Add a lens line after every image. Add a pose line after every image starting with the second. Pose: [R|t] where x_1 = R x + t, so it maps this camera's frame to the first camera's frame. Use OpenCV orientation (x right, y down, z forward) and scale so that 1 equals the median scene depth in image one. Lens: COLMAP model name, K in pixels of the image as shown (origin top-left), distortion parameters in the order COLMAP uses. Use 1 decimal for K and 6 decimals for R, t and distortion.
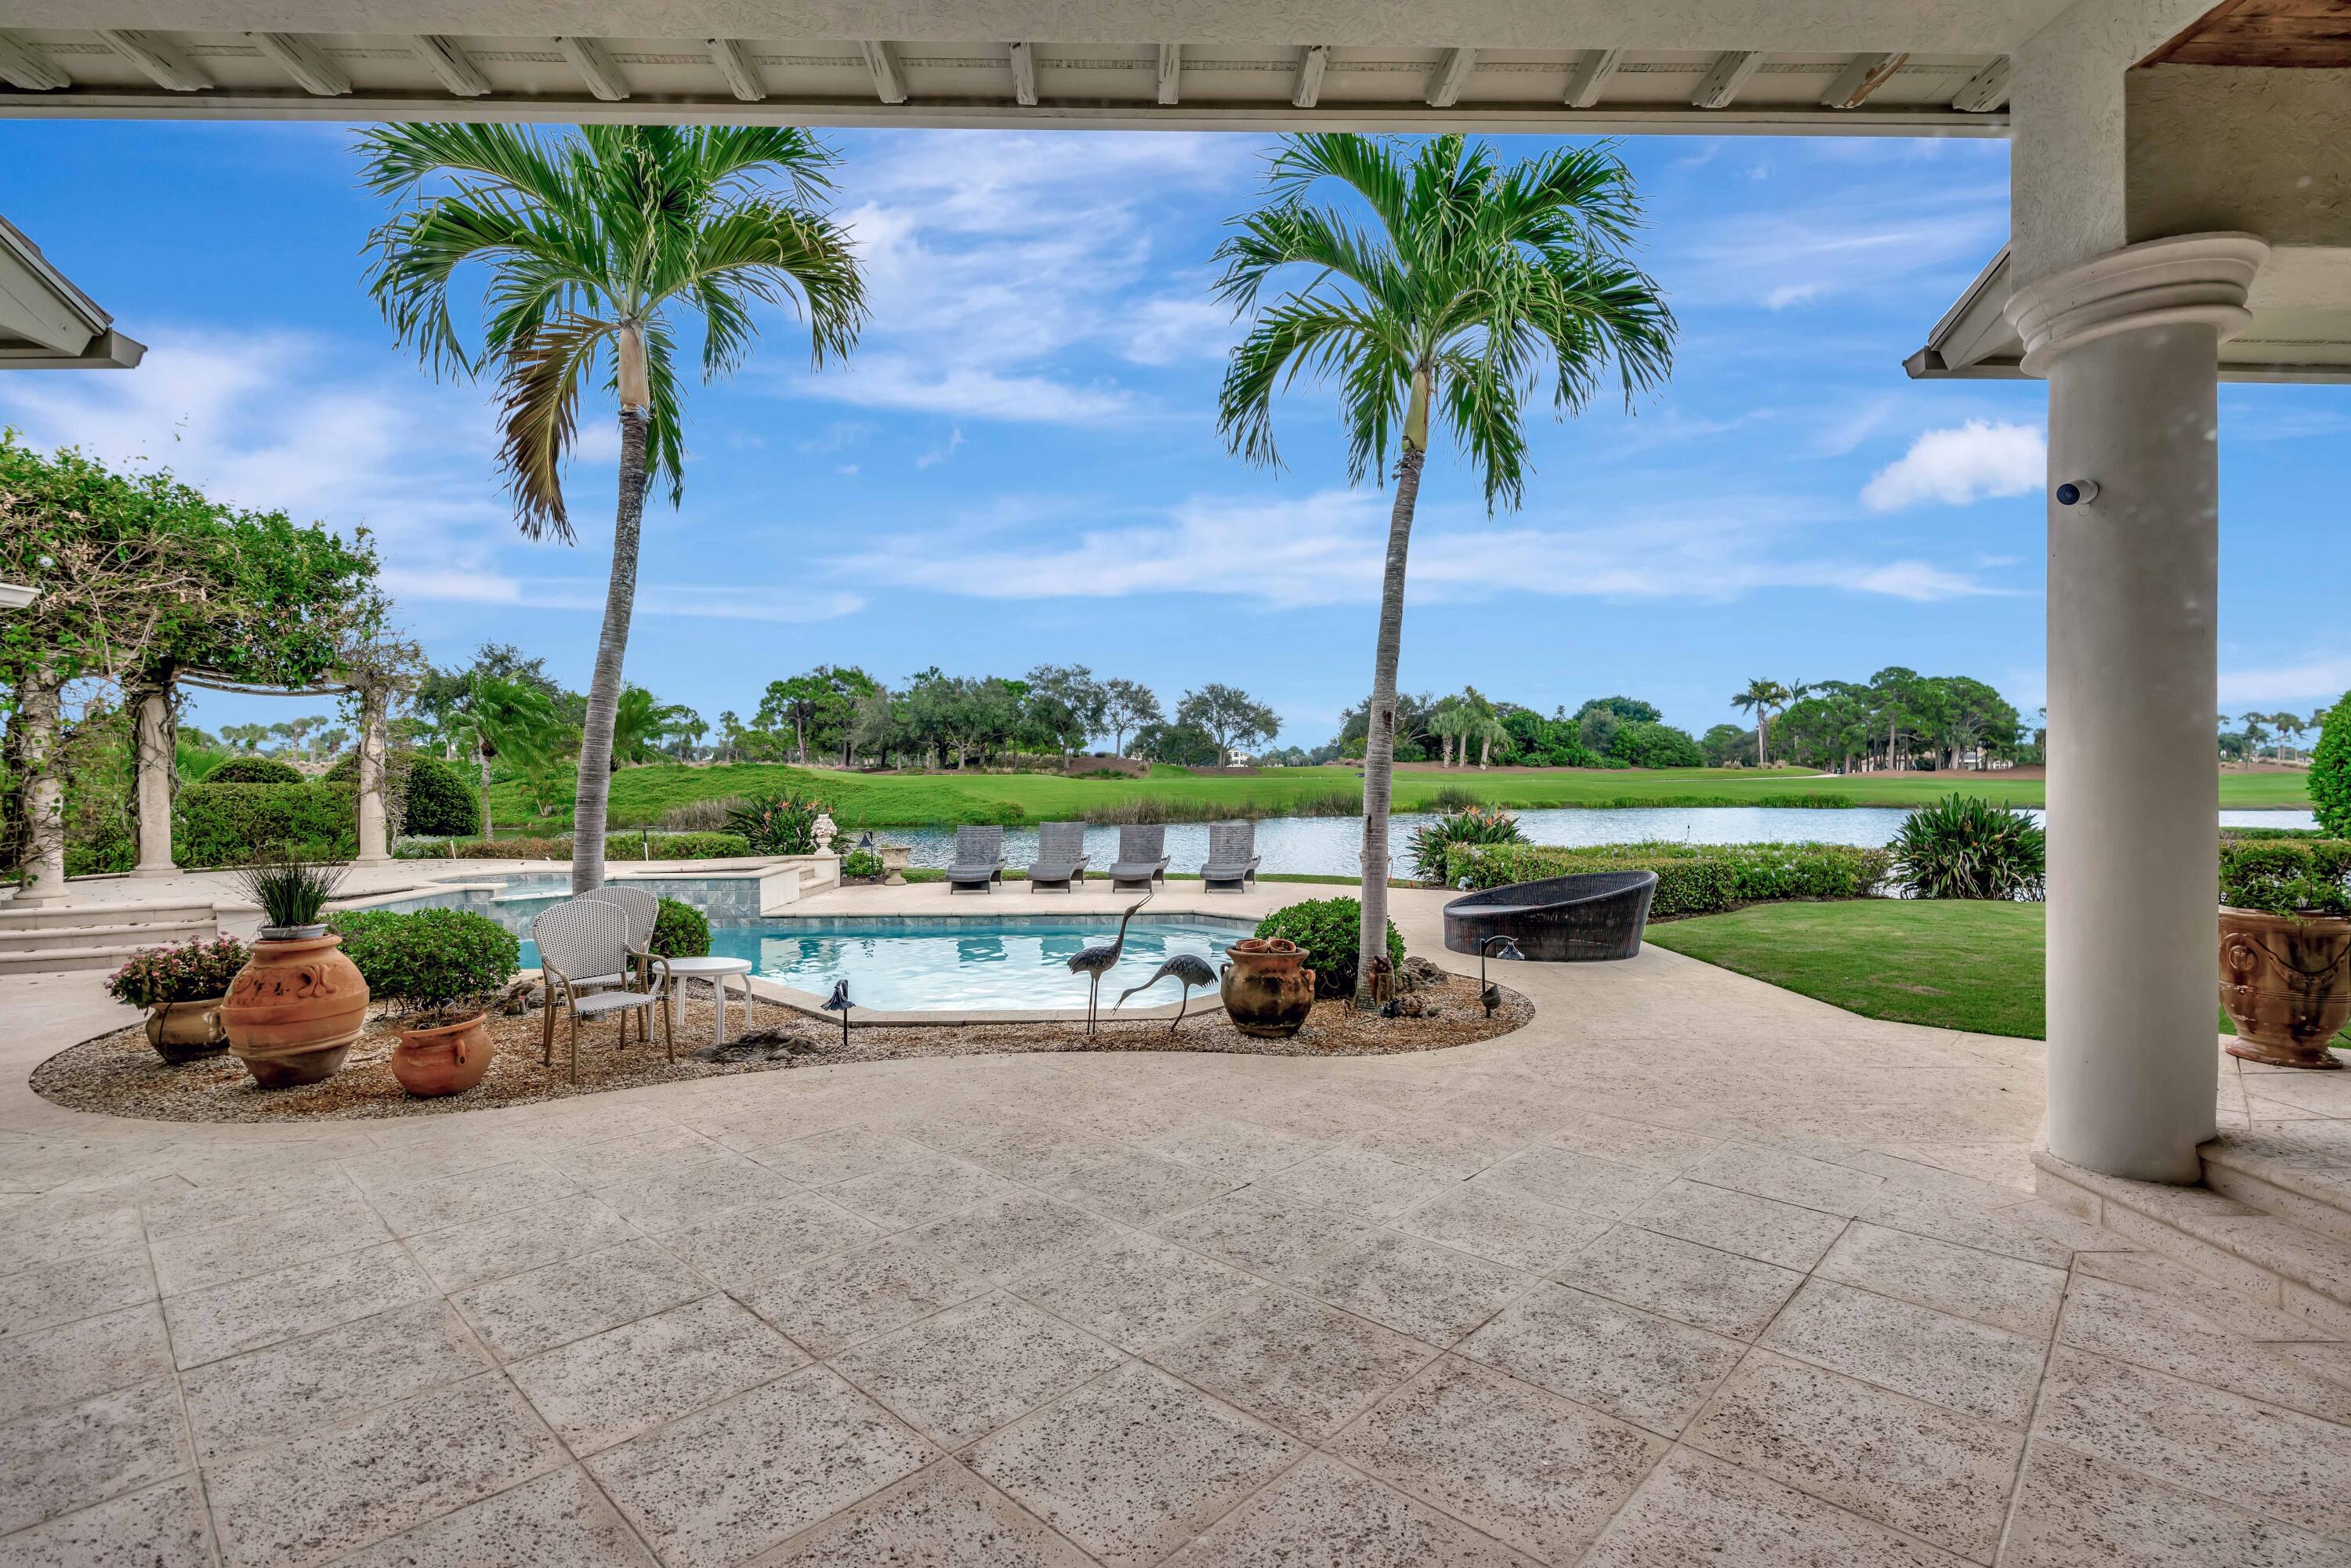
lens RADIAL K [[1069.7, 0, 1177.4], [0, 1069.7, 833.6], [0, 0, 1]] dist [-0.013800, 0.006128]
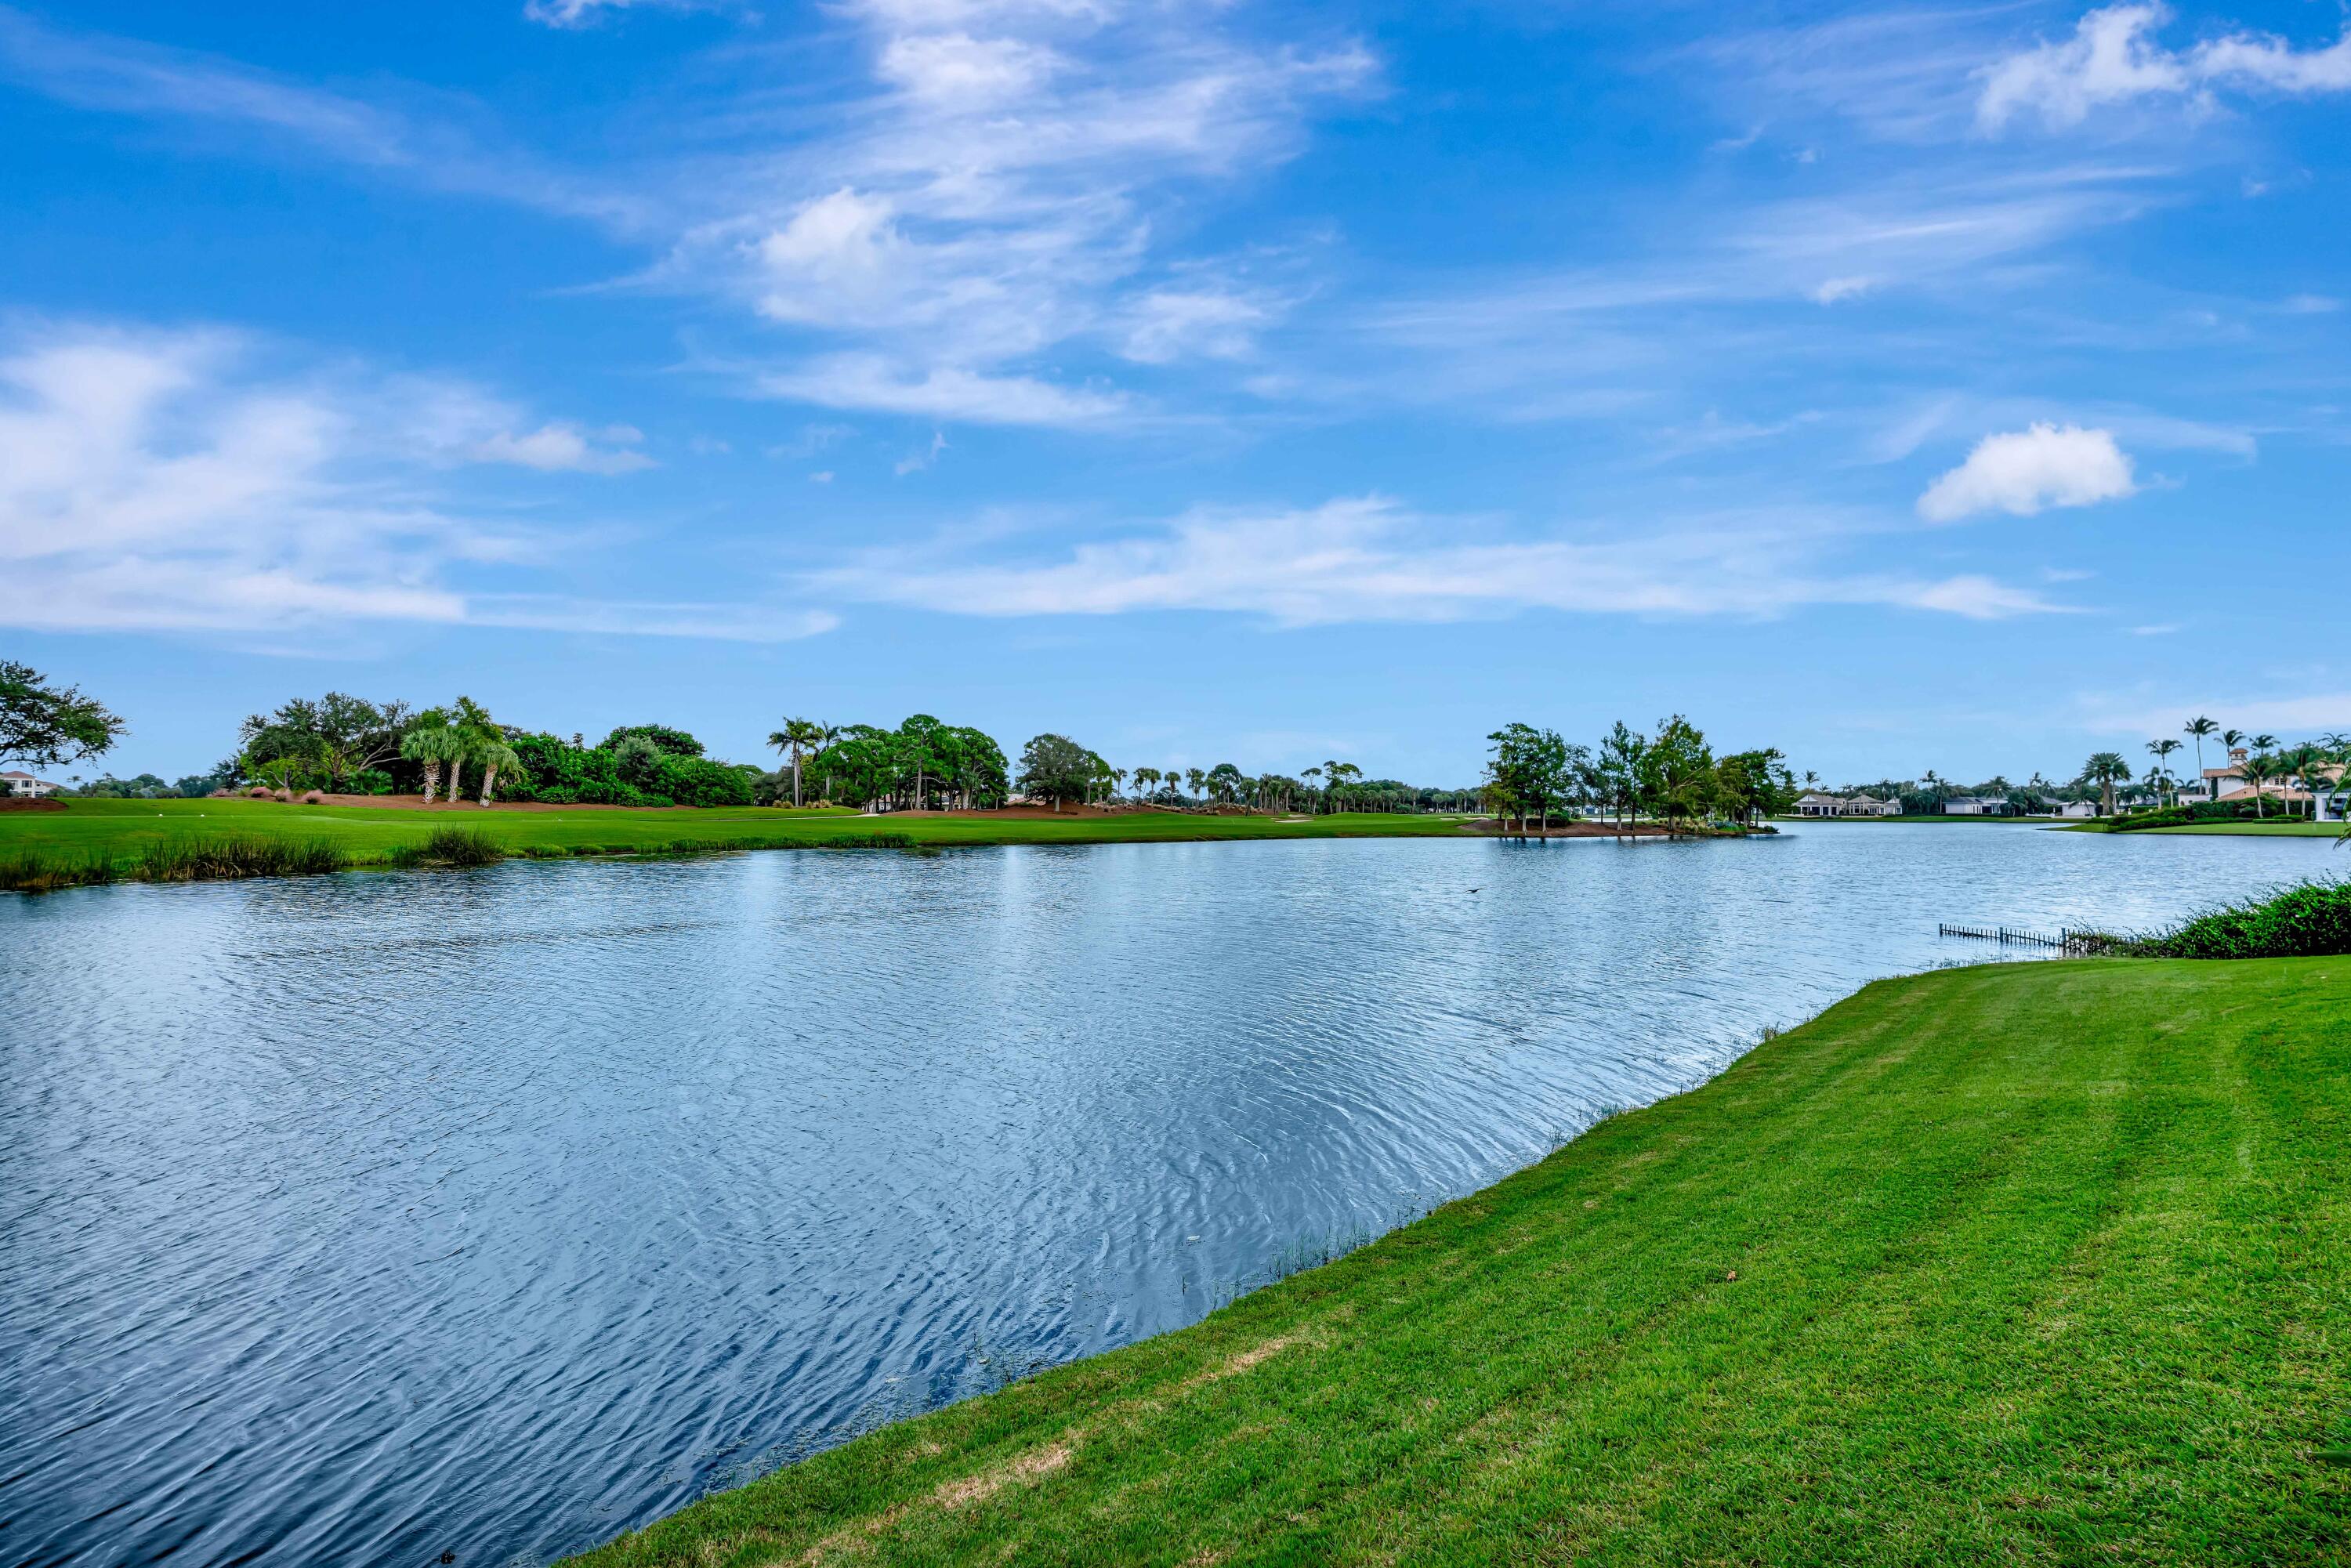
lens RADIAL K [[1069.7, 0, 1187.3], [0, 1069.7, 775.1], [0, 0, 1]] dist [-0.013800, 0.006128]
pose [[0.631987, 0.031905, 0.774322, 0.013516], [0.040577, 0.996419, -0.074174, -0.005911], [-0.773916, 0.078296, 0.628430, 0.143895]]
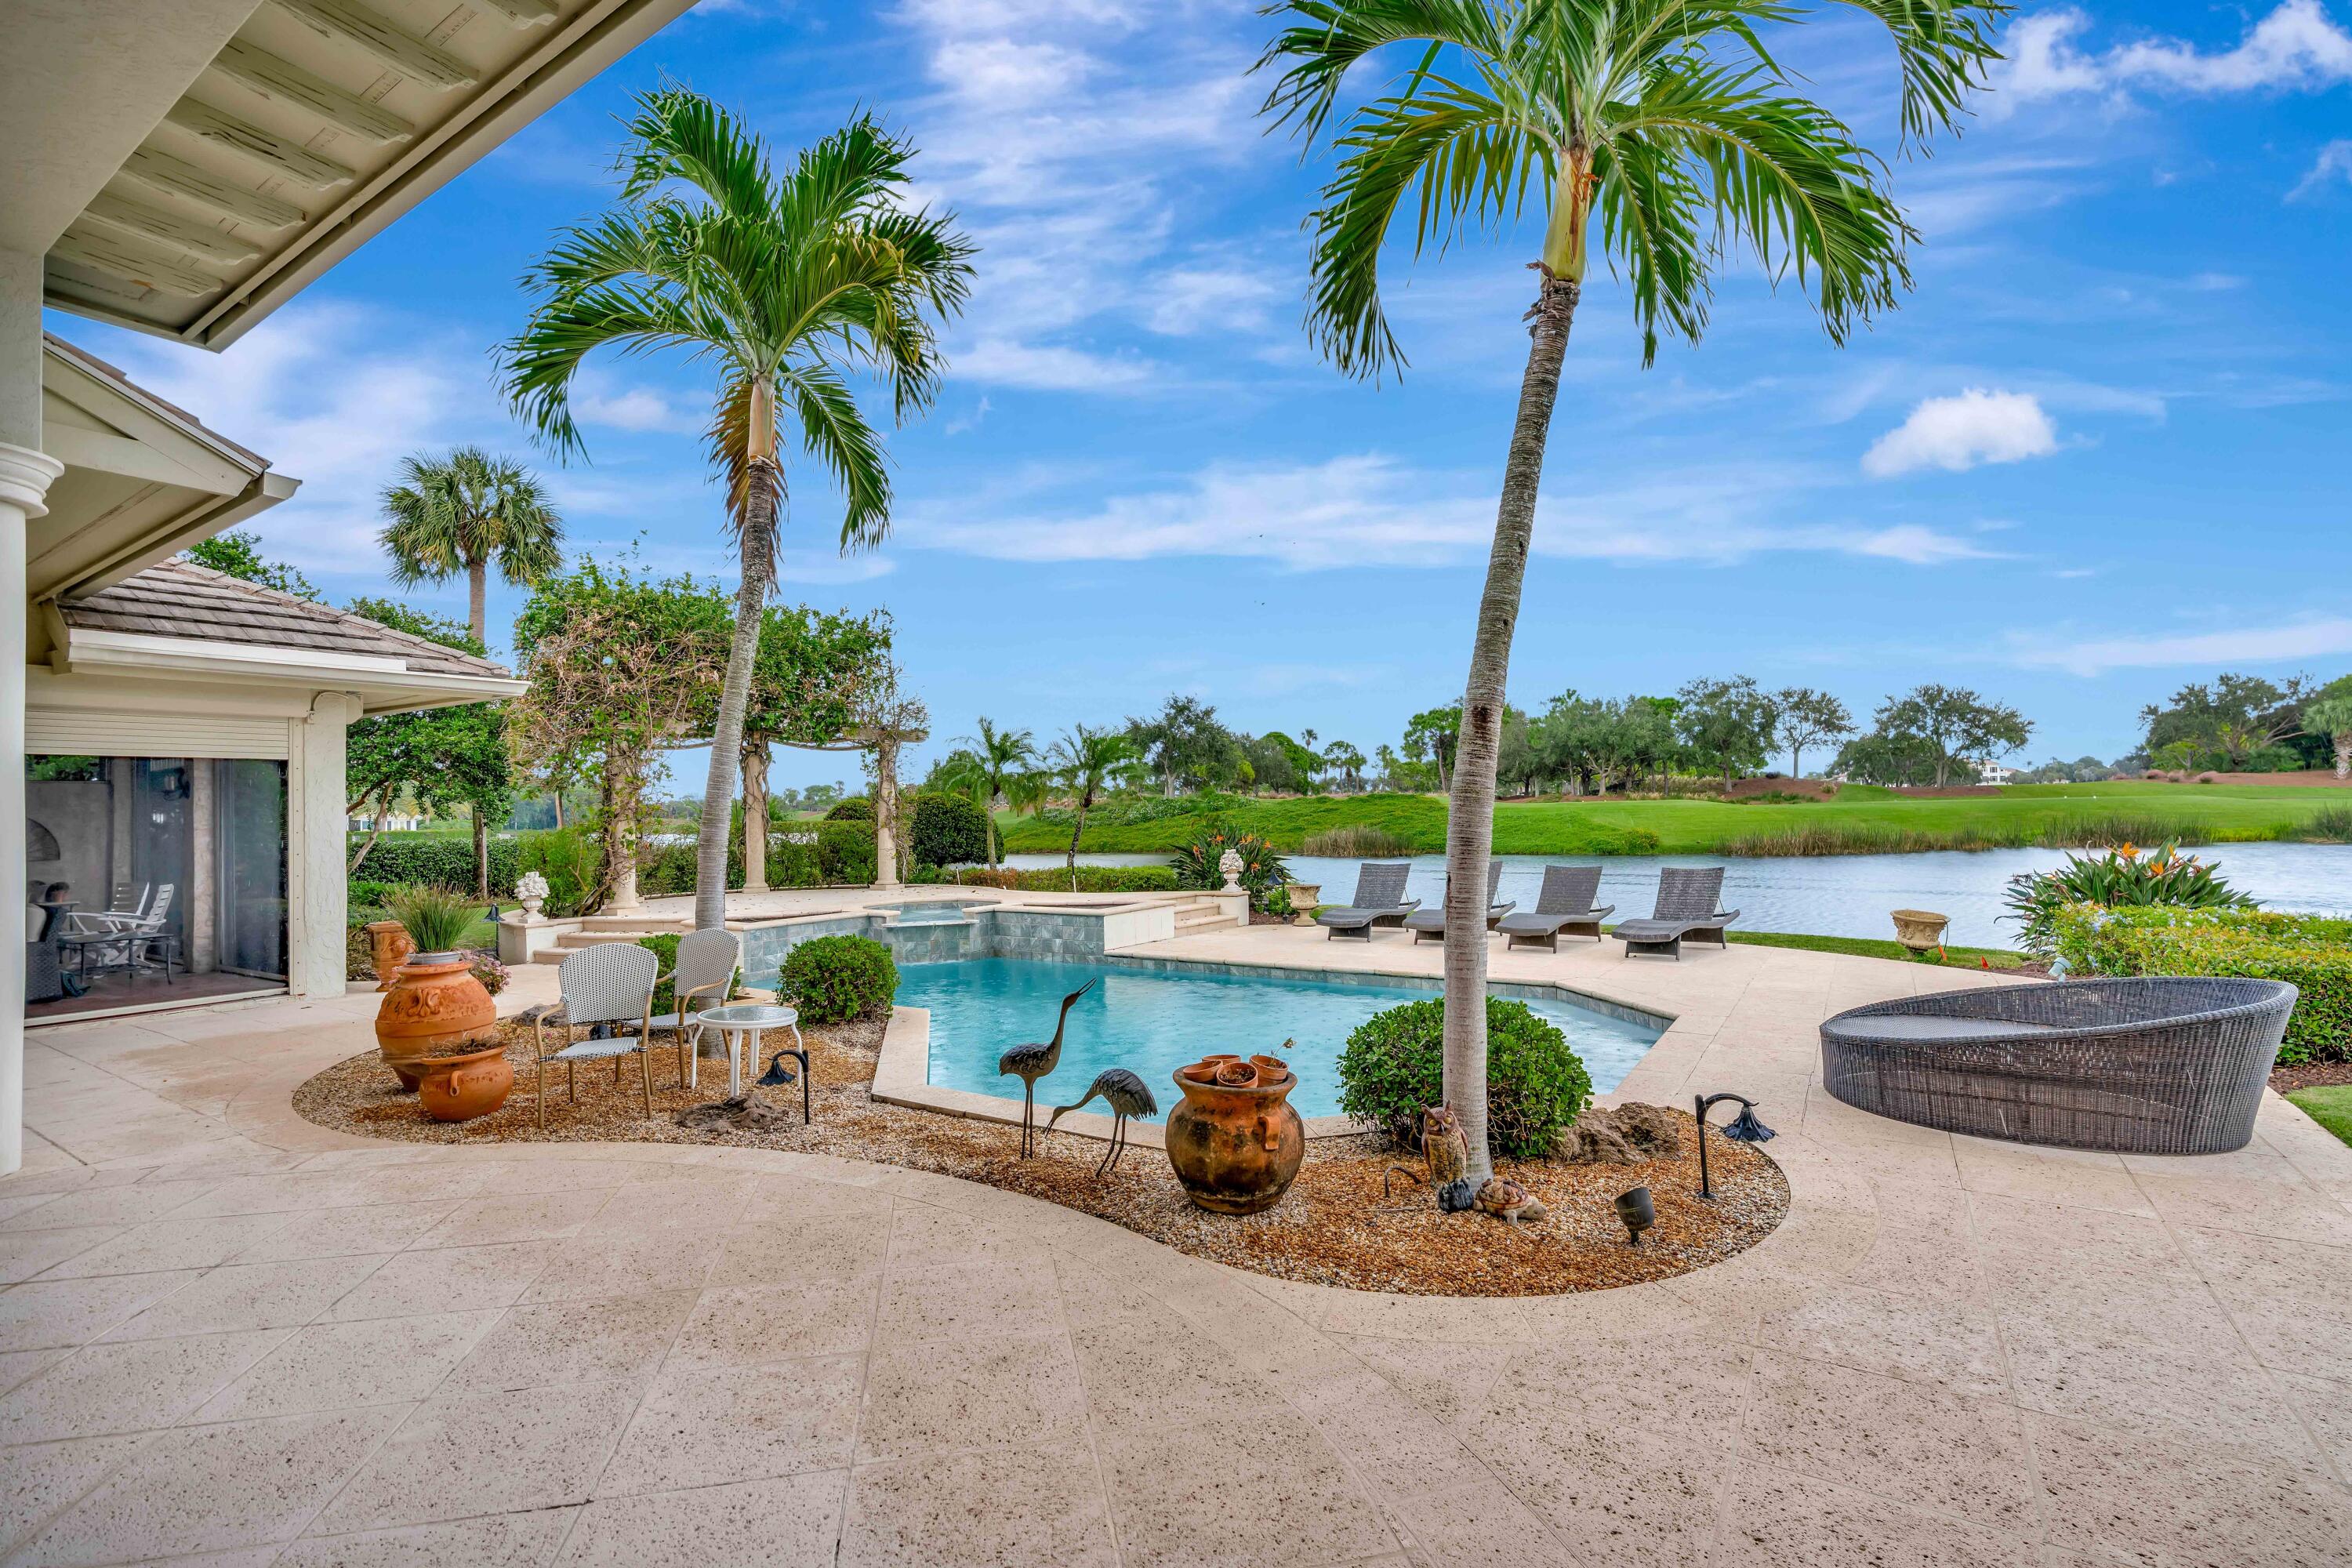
lens RADIAL K [[1070.2, 0, 1189.8], [0, 1070.2, 782.3], [0, 0, 1]] dist [-0.013800, 0.006128]
pose [[0.828530, -0.026218, -0.559330, 0.021009], [-0.015103, 0.997493, -0.069128, -0.001251], [0.559740, 0.065723, 0.826058, 0.020409]]
